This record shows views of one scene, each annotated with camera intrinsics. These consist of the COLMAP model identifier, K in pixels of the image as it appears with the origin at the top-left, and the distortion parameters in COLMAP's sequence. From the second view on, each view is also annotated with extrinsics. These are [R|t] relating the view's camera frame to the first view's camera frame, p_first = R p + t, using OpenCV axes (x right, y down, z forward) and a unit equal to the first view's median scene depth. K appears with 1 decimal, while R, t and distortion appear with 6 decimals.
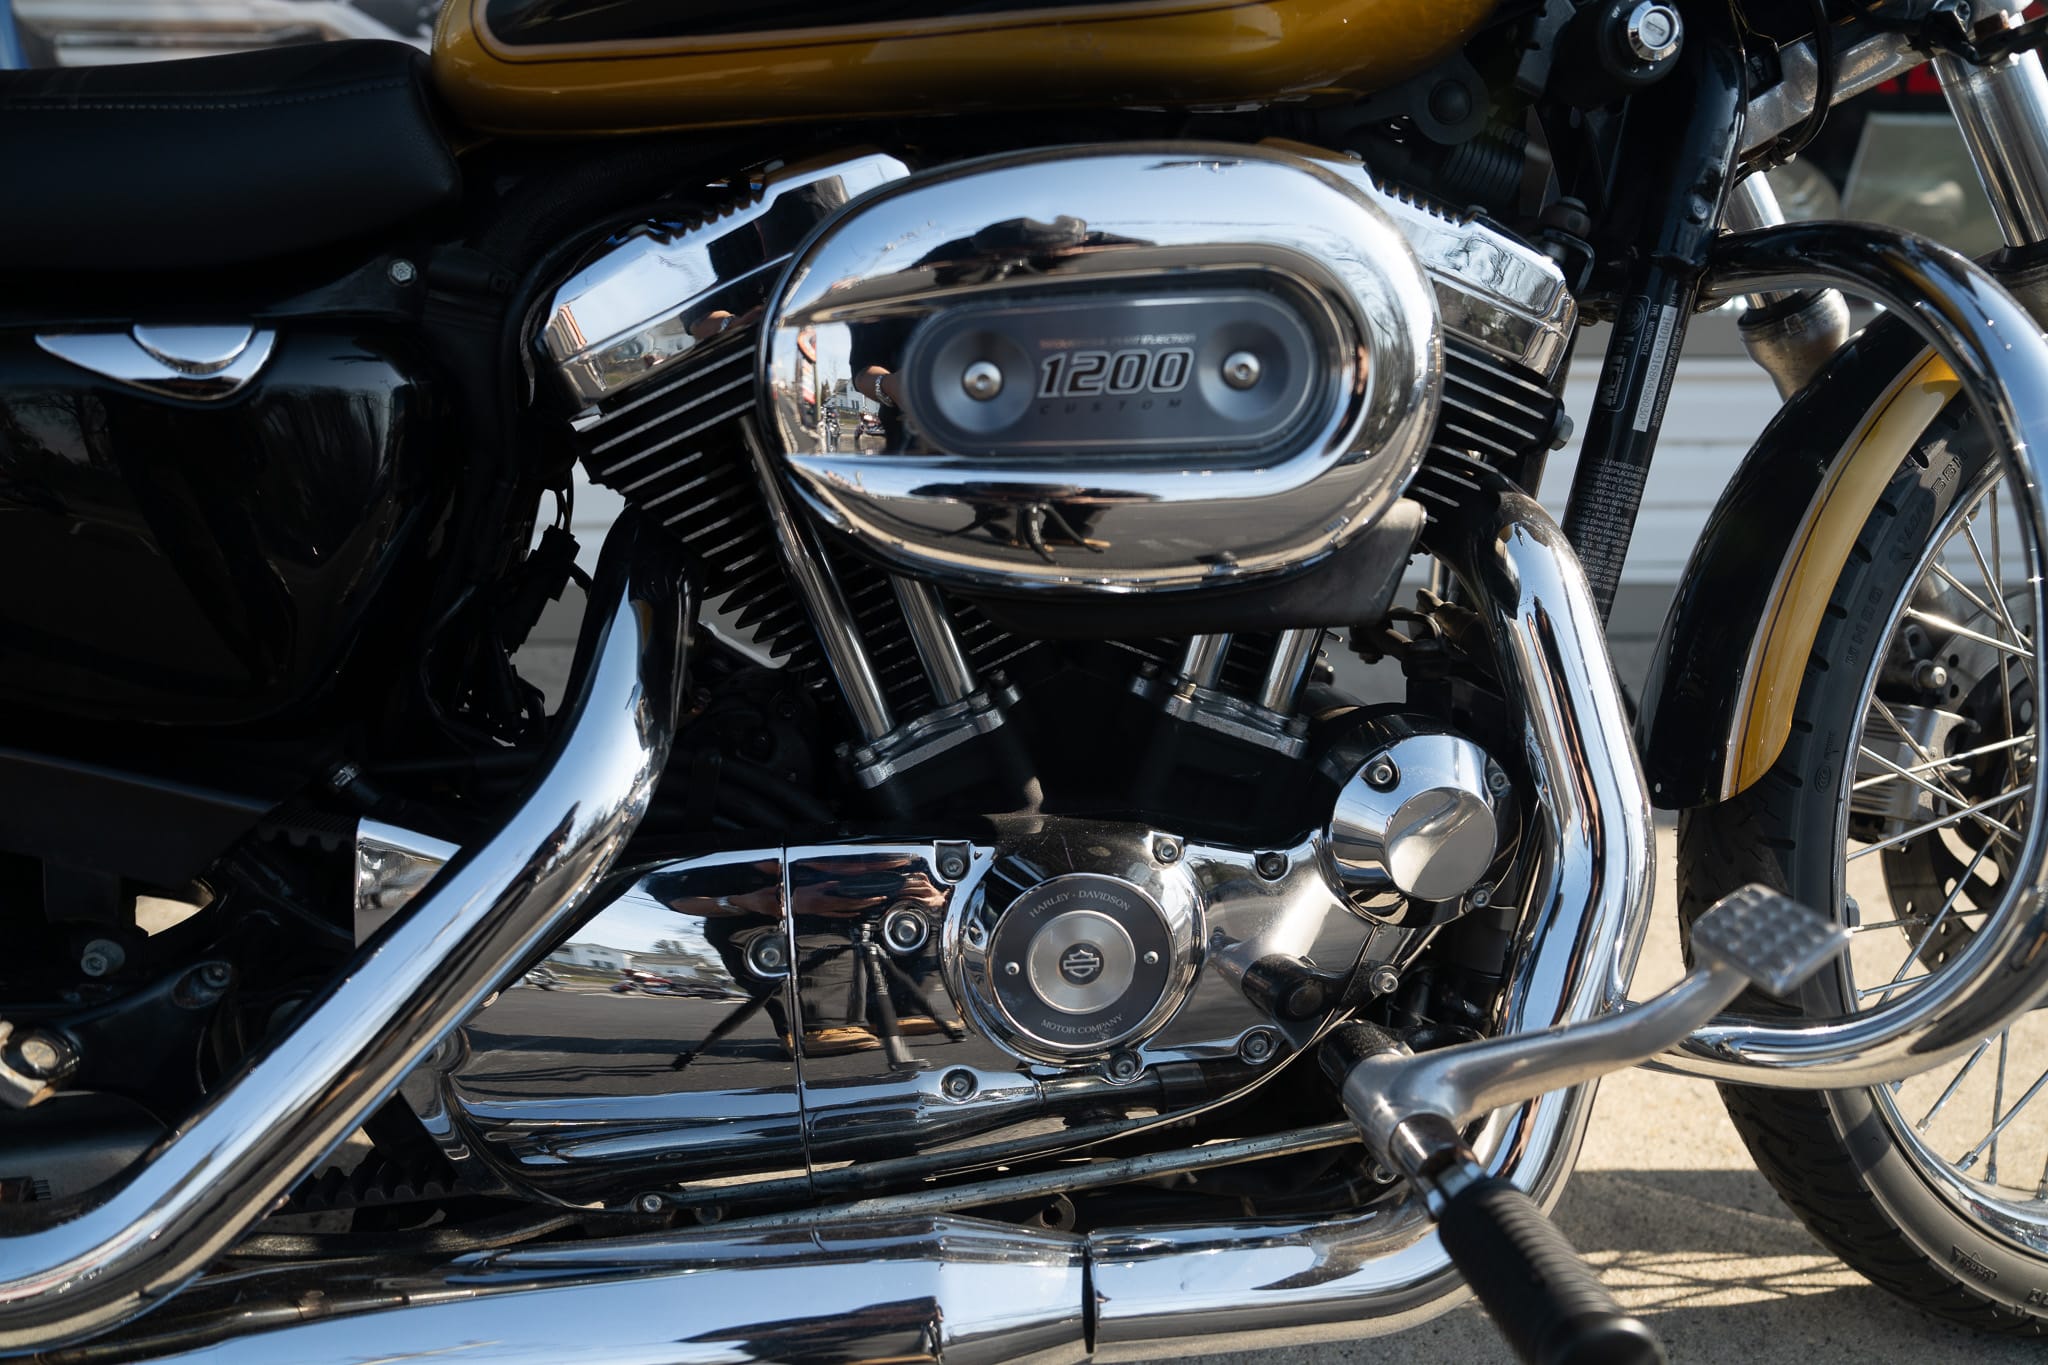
lens RADIAL K [[1395.3, 0, 1026.8], [0, 1395.3, 692.1], [0, 0, 1]] dist [-0.102571, 0.077815]
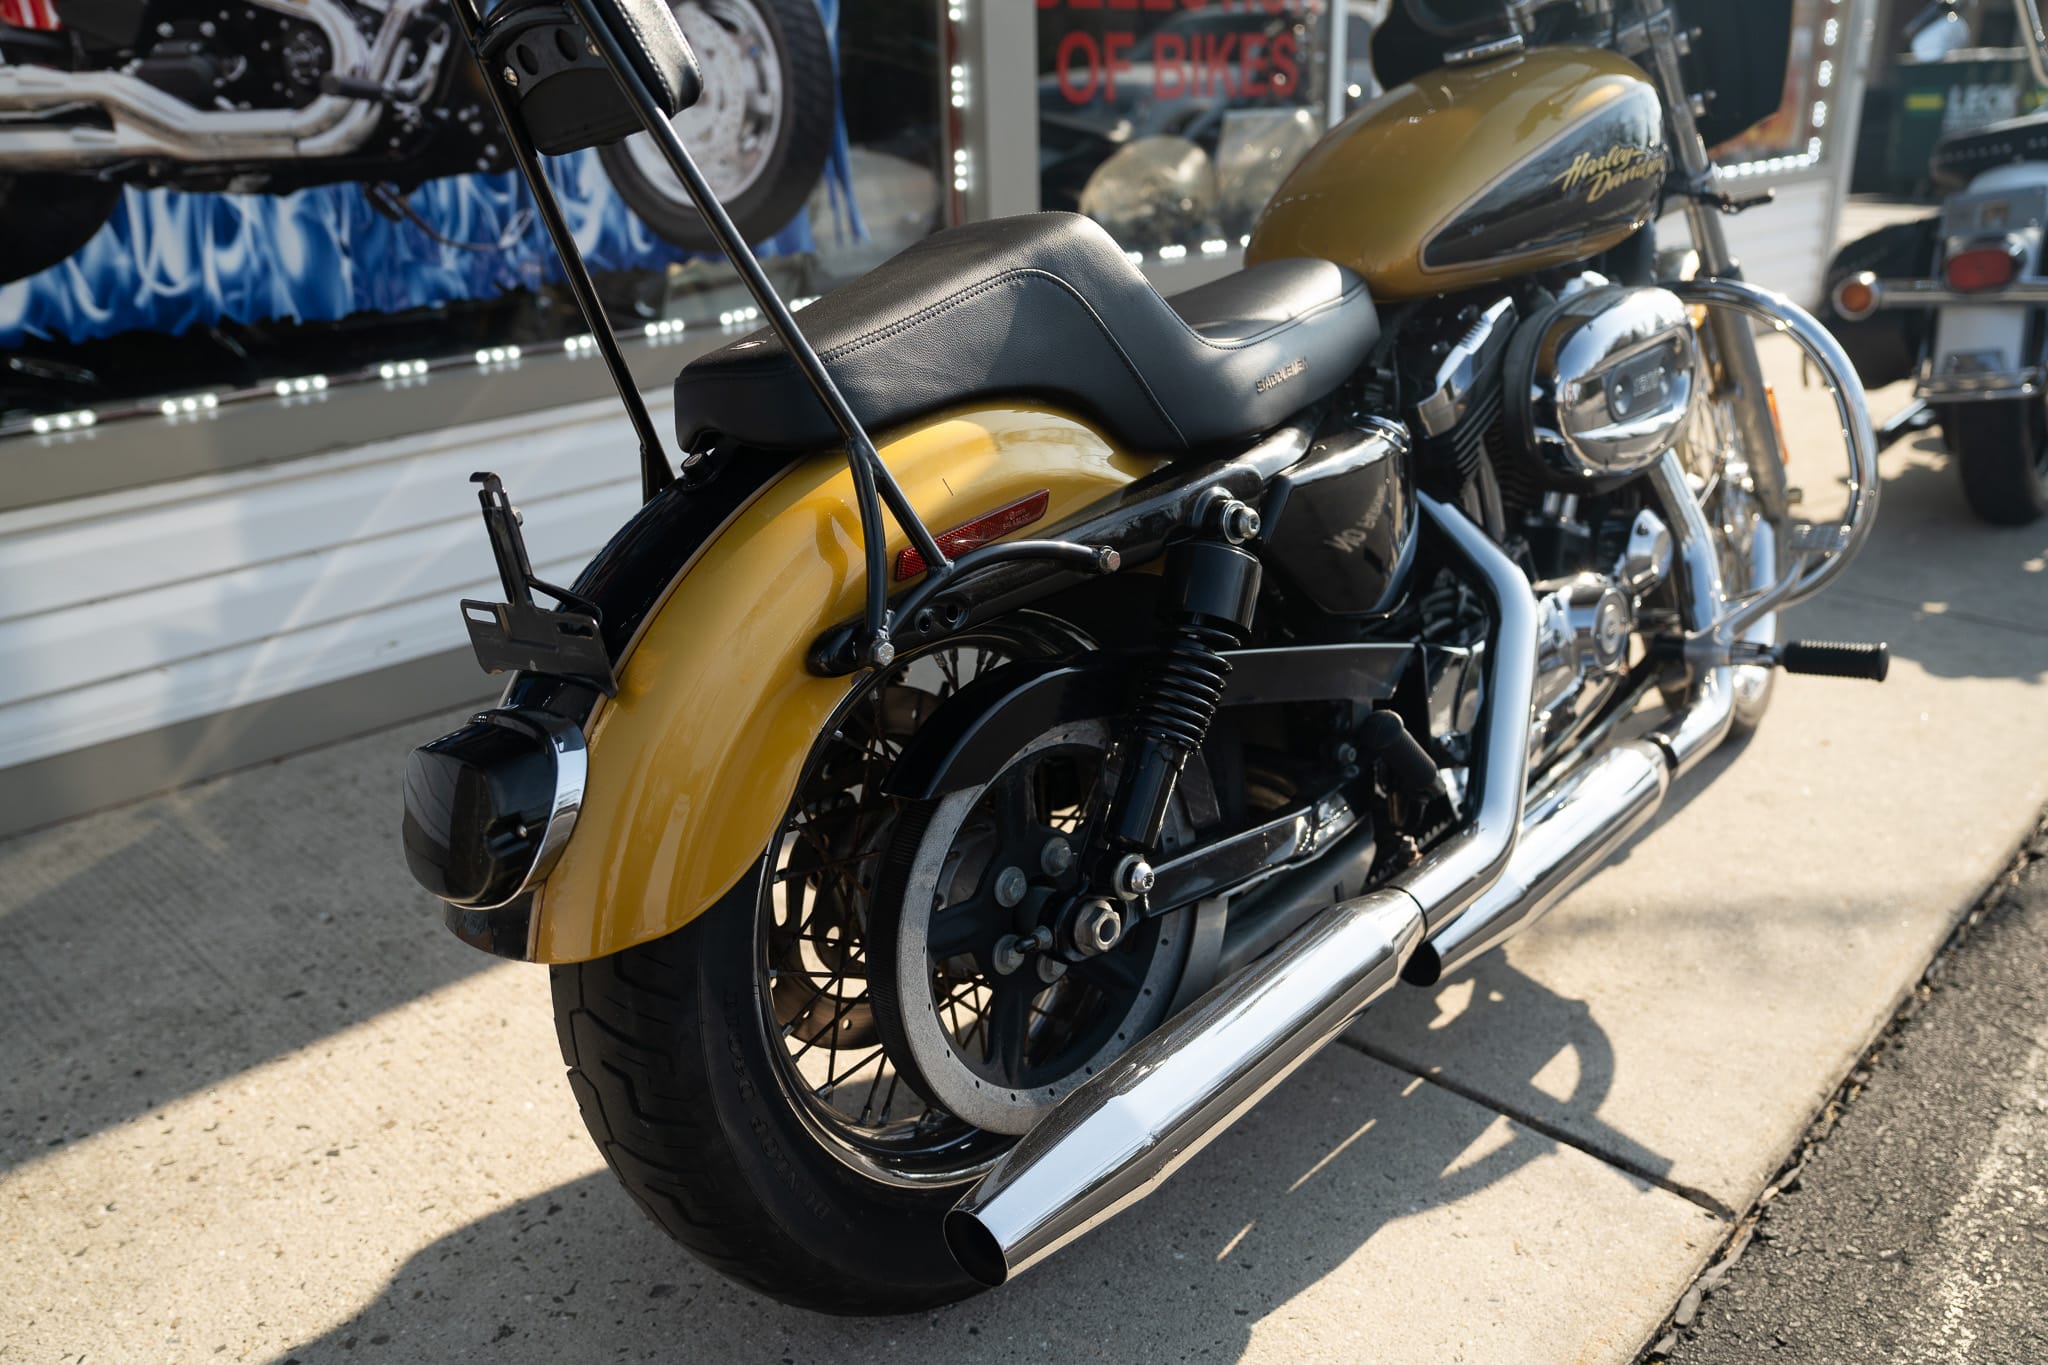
lens RADIAL K [[1578.7, 0, 1029.6], [0, 1578.7, 702.5], [0, 0, 1]] dist [-0.096247, 0.115372]
pose [[0.759542, -0.264629, 0.594194, -2.239883], [0.244574, 0.962656, 0.116094, -0.228426], [-0.602726, 0.057146, 0.795899, -0.484824]]
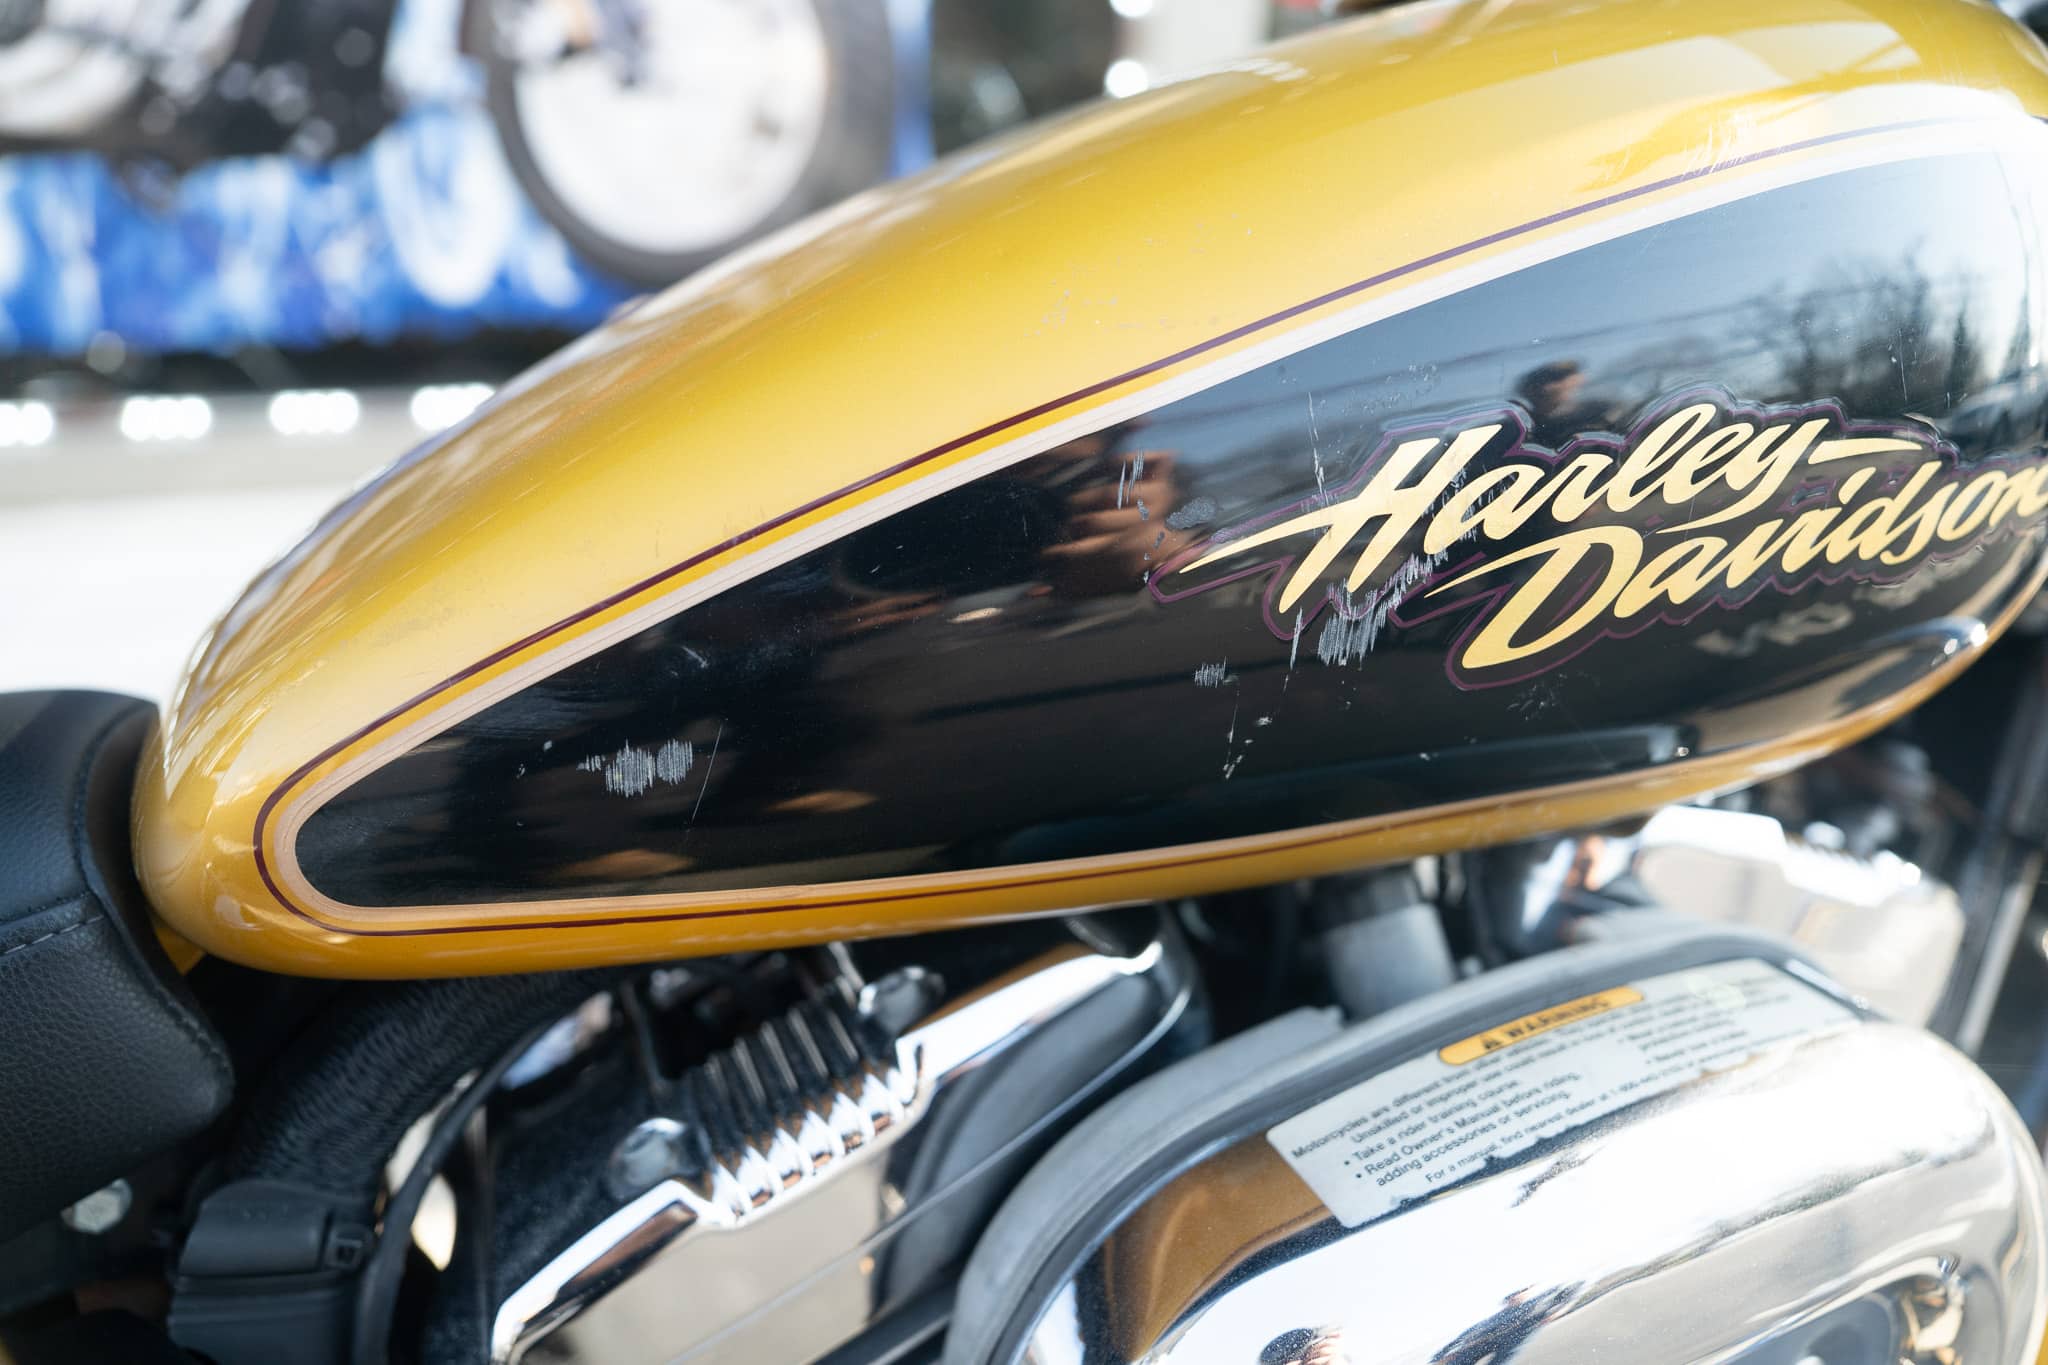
lens RADIAL K [[1395.3, 0, 1026.8], [0, 1395.3, 692.1], [0, 0, 1]] dist [-0.102571, 0.077815]
pose [[0.962464, -0.077428, 0.260130, -0.253906], [0.059763, 0.995379, 0.075157, -0.507606], [-0.264748, -0.056790, 0.962644, 0.459086]]
